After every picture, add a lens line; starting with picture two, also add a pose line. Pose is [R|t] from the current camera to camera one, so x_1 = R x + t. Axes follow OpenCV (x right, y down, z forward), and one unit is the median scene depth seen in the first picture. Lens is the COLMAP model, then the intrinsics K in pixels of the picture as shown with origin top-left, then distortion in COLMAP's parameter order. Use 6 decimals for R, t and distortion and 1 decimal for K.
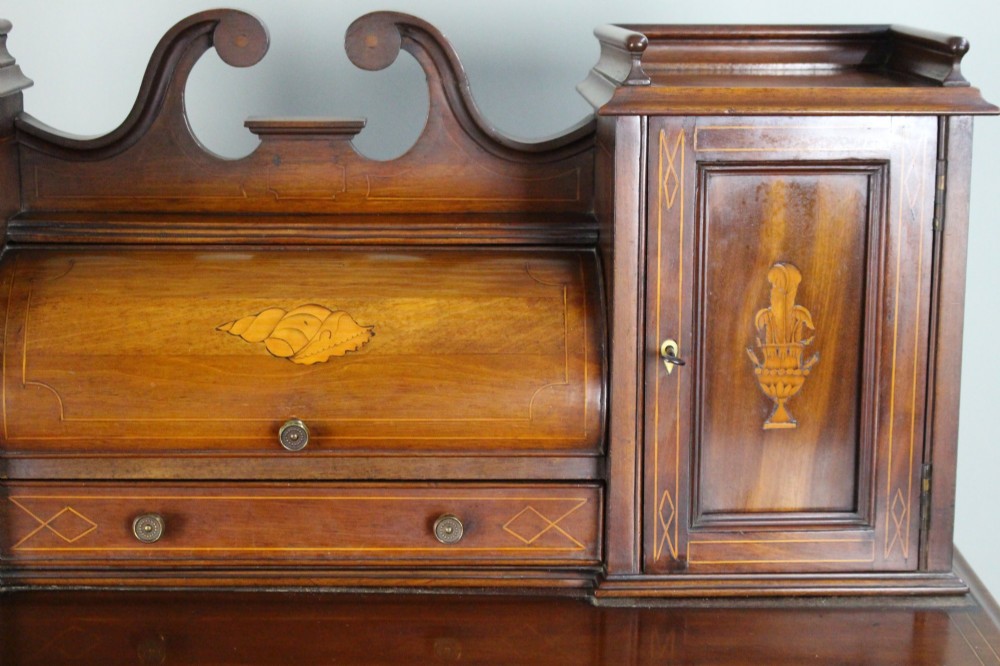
lens RADIAL K [[1879.1, 0, 502.7], [0, 1879.1, 346.6], [0, 0, 1]] dist [-0.018840, 0.101291]
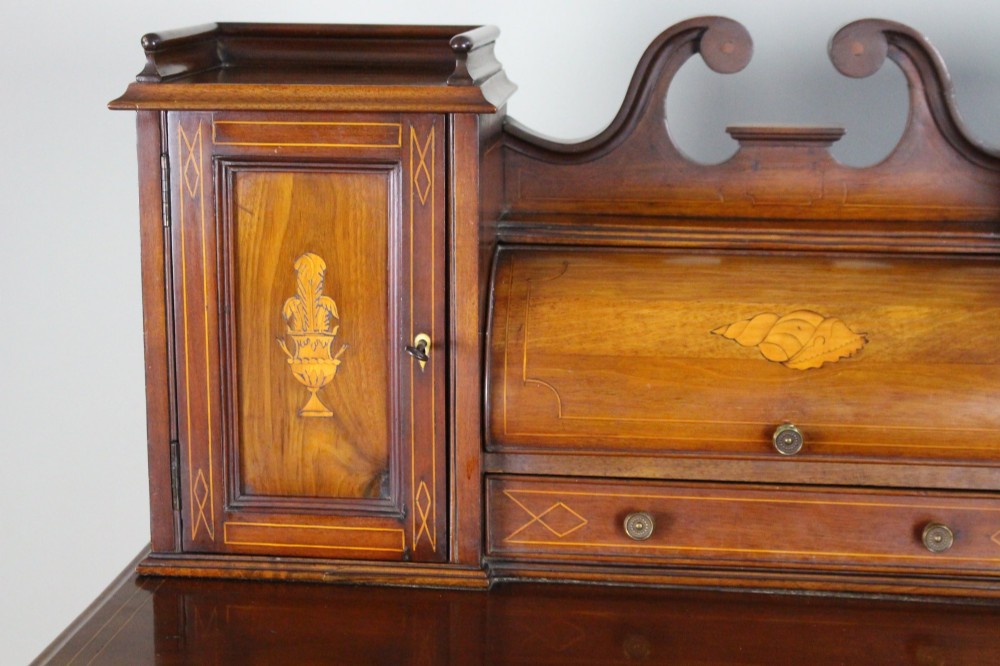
lens RADIAL K [[1879.1, 0, 502.7], [0, 1879.1, 346.6], [0, 0, 1]] dist [-0.018840, 0.101291]
pose [[0.991188, 0.024754, -0.130126, -0.130674], [-0.024292, 0.999692, 0.005138, -0.004127], [0.130213, -0.001932, 0.991484, -0.021684]]
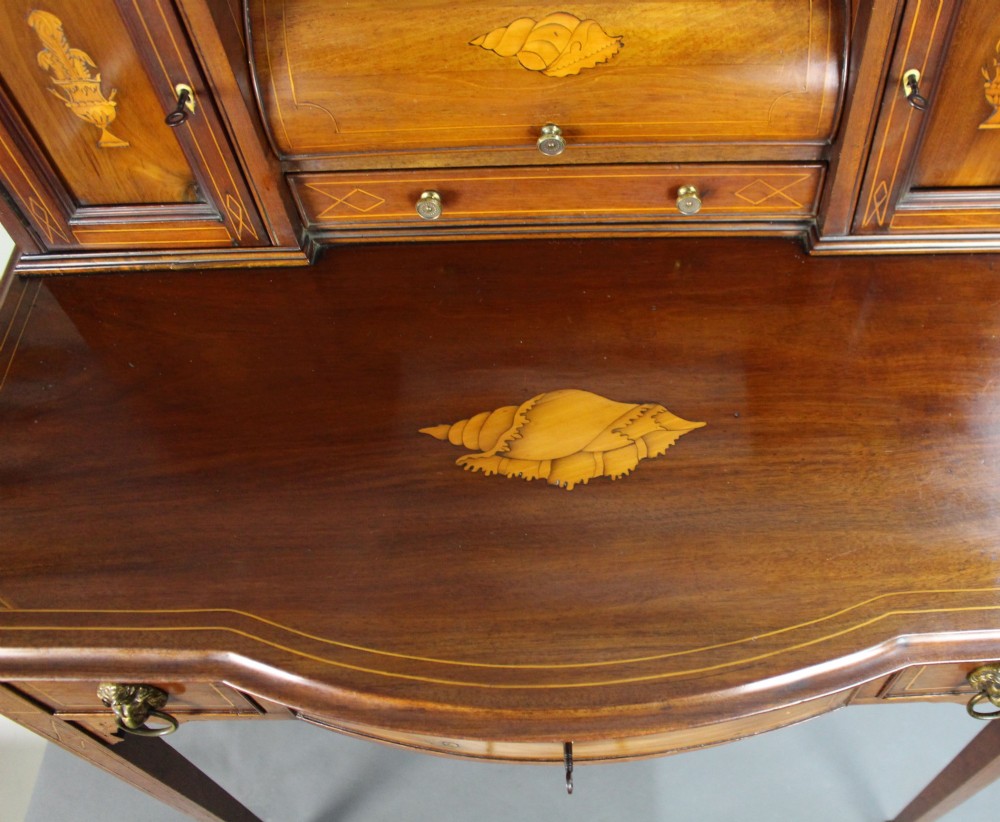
lens RADIAL K [[989.3, 0, 623.5], [0, 989.3, 387.9], [0, 0, 1]] dist [-0.155060, 0.118514]
pose [[0.999929, 0.002818, -0.011589, -0.061331], [0.006040, 0.718213, 0.695797, -0.239497], [0.010284, -0.695818, 0.718145, 0.488321]]
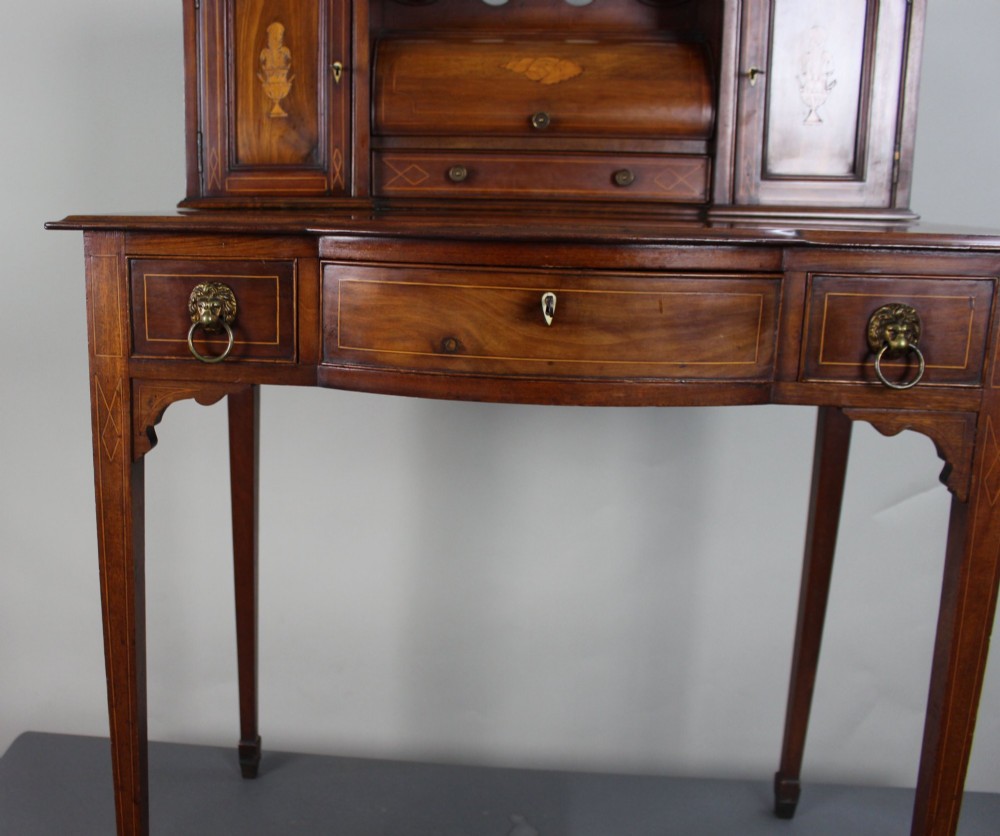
lens RADIAL K [[1019.4, 0, 379.1], [0, 1019.4, 420.3], [0, 0, 1]] dist [-0.137180, 0.095936]
pose [[0.990233, 0.028213, -0.136538, -0.123092], [-0.027215, 0.999588, 0.009175, 0.326175], [0.136741, -0.005369, 0.990592, 0.017255]]
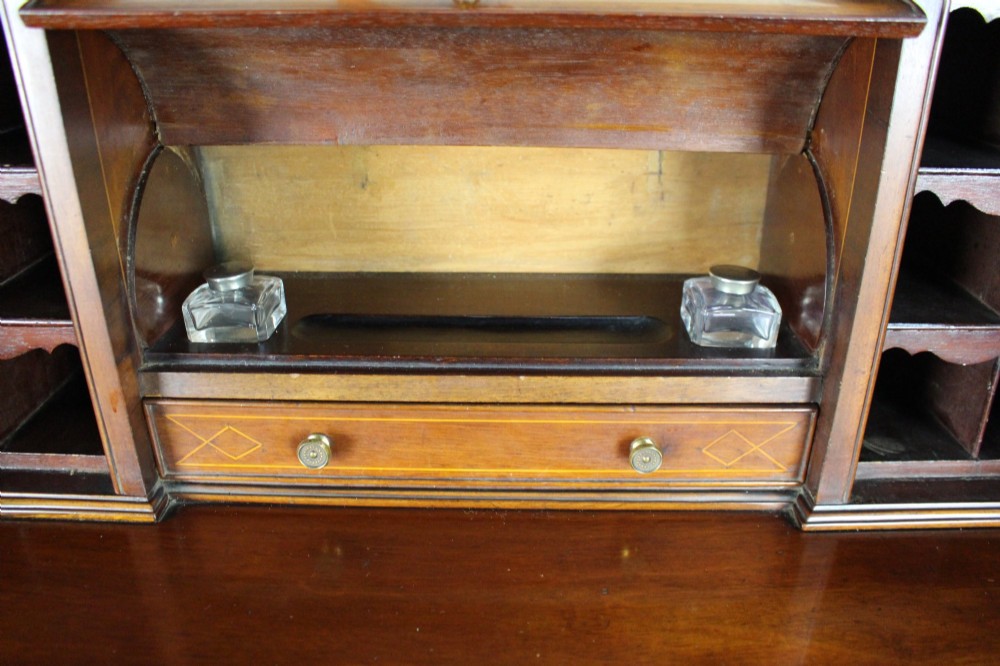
lens RADIAL K [[816.3, 0, 496.2], [0, 816.3, 352.6], [0, 0, 1]] dist [-0.168422, 0.149314]
pose [[0.998708, 0.012918, -0.049154, -0.081598], [-0.001143, 0.972625, 0.232378, -0.040699], [0.050810, -0.232021, 0.971383, 0.631776]]
